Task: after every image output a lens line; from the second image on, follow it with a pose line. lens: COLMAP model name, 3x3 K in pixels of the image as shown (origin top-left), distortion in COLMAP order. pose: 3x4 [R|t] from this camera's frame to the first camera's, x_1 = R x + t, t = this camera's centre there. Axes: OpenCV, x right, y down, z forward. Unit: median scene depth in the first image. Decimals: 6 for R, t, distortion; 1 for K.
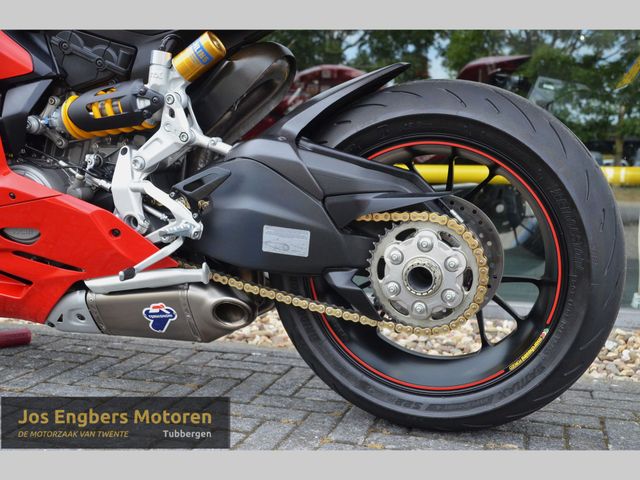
lens RADIAL K [[701.7, 0, 344.1], [0, 701.7, 258.2], [0, 0, 1]] dist [-0.089917, 0.348547]
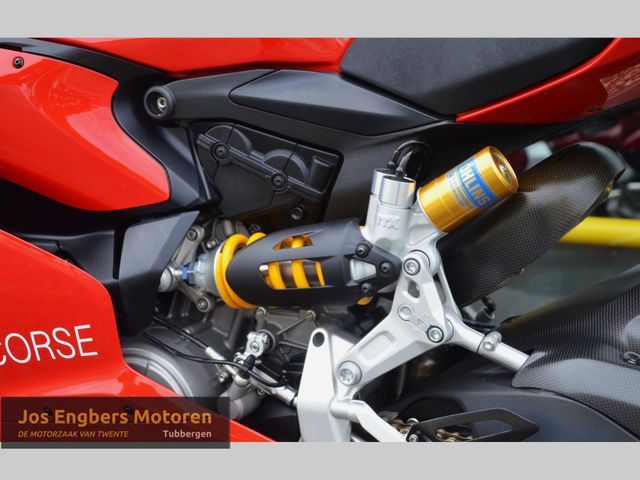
lens RADIAL K [[953.0, 0, 329.9], [0, 953.0, 249.2], [0, 0, 1]] dist [0.199146, 0.044312]
pose [[0.988881, 0.022191, -0.147046, -0.193441], [-0.018158, 0.999423, 0.028711, -0.249667], [0.147598, -0.025721, 0.988713, 0.232999]]
